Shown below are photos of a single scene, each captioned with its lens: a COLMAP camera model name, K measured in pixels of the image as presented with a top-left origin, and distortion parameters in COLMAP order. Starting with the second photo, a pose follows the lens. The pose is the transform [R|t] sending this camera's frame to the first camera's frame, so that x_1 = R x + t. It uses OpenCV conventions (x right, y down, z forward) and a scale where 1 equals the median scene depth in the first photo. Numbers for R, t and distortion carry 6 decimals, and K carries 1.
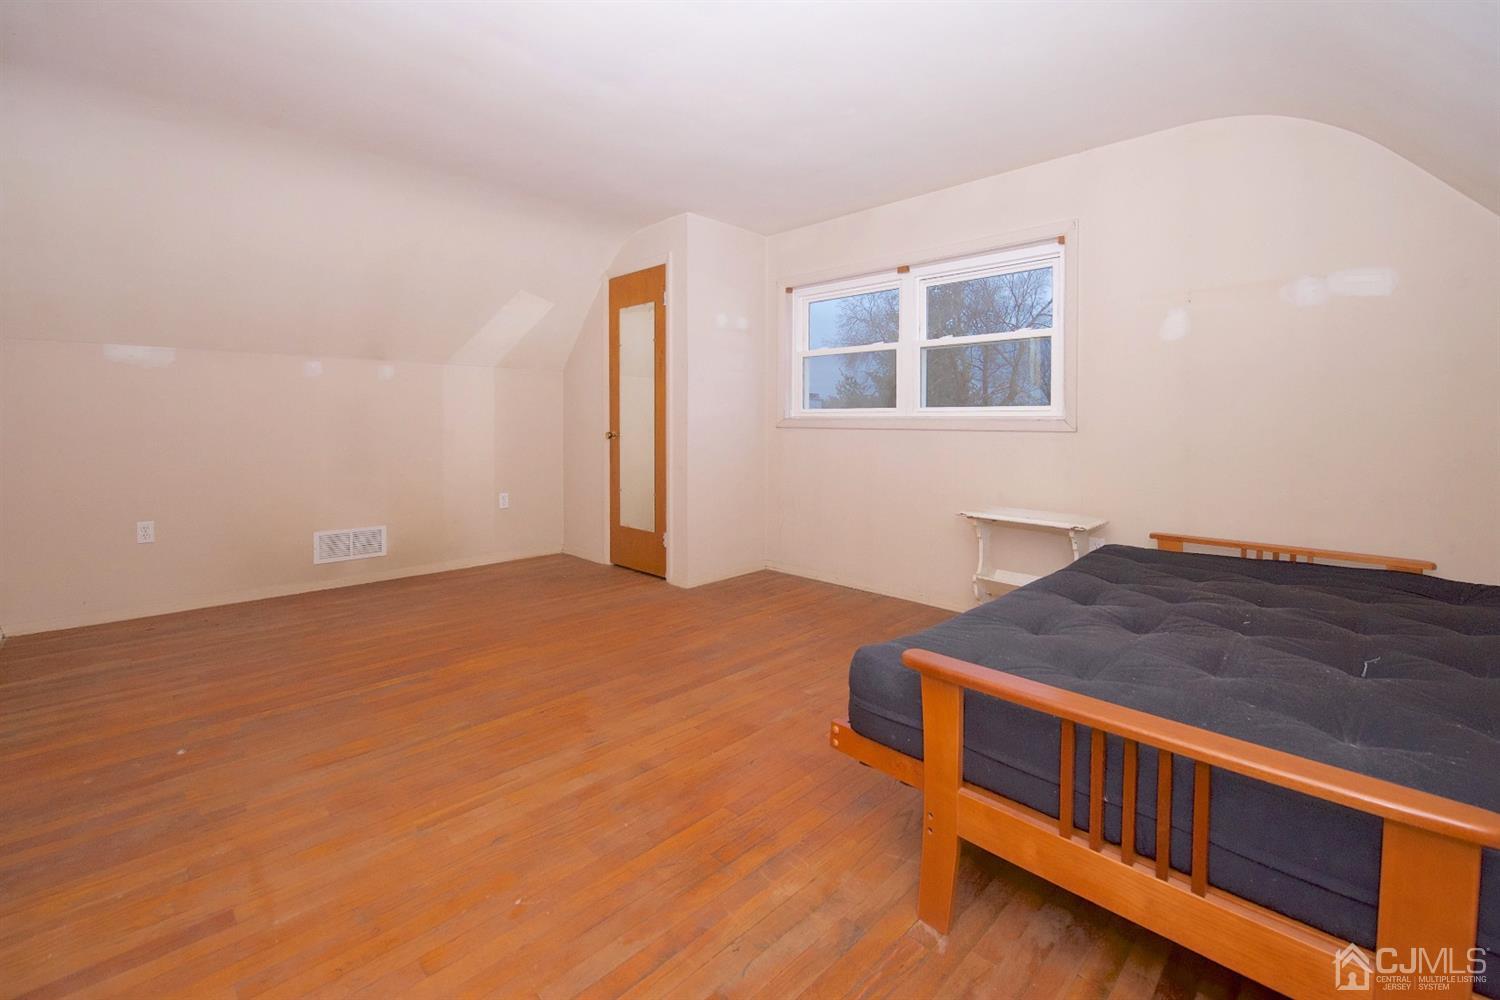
lens RADIAL K [[640.4, 0, 754.8], [0, 640.4, 426.4], [0, 0, 1]] dist [-0.012402, -0.000033]
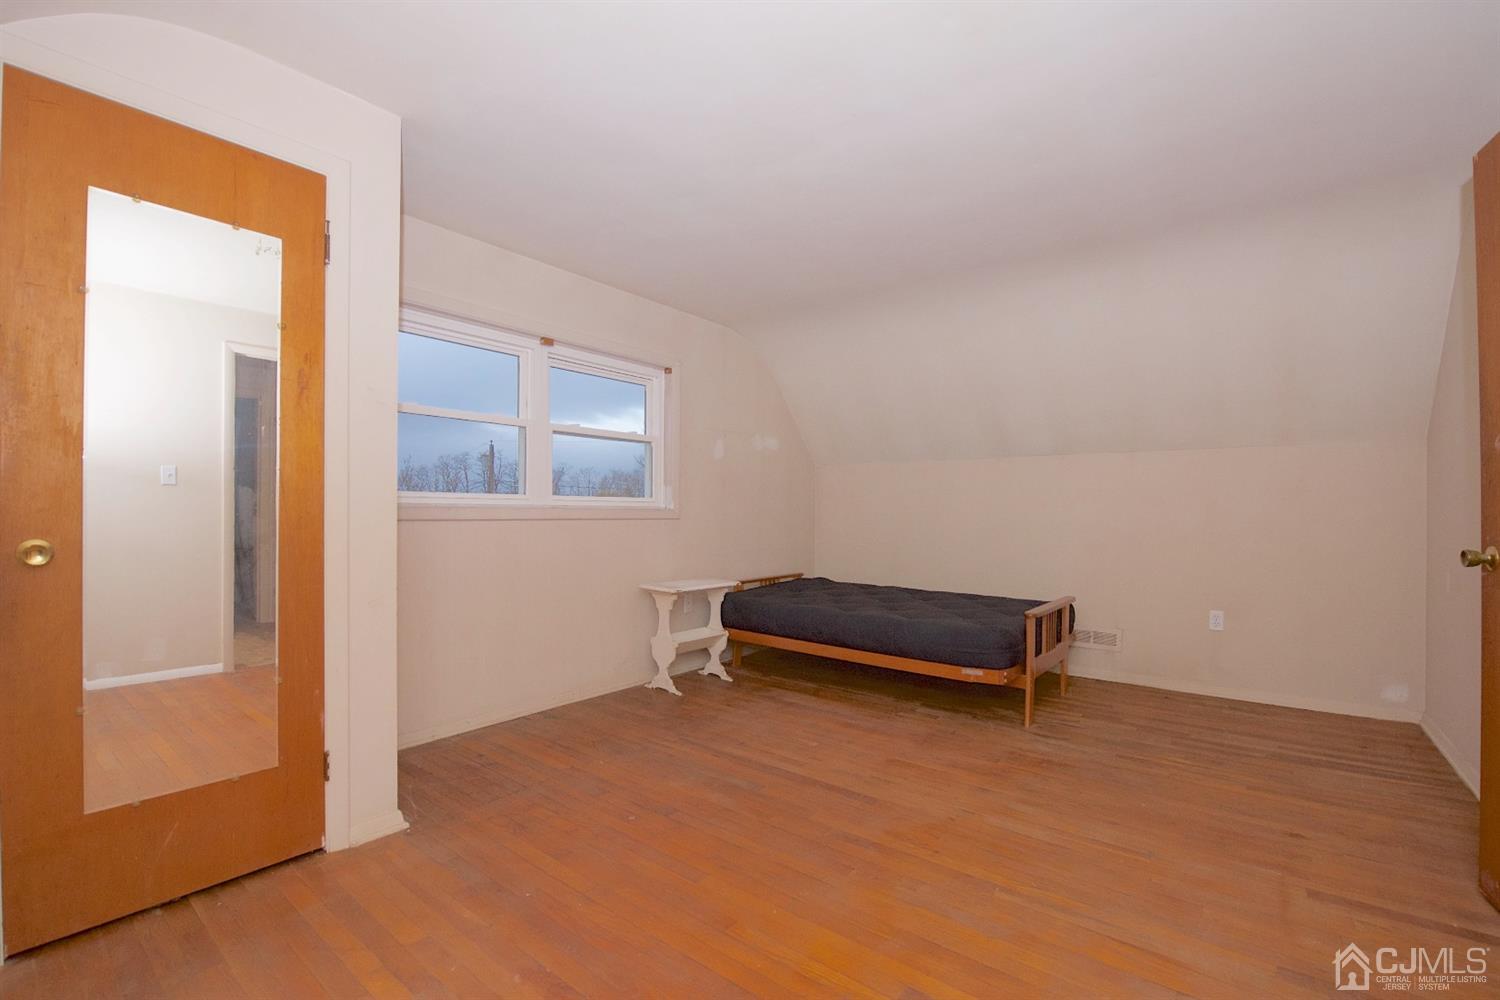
lens RADIAL K [[667.2, 0, 752.8], [0, 667.2, 506.2], [0, 0, 1]] dist [-0.015190, -0.000028]
pose [[-0.127470, 0.000483, 0.991842, -1.127651], [0.001899, 0.999998, -0.000243, -0.020796], [-0.991841, 0.001853, -0.127470, 1.283196]]
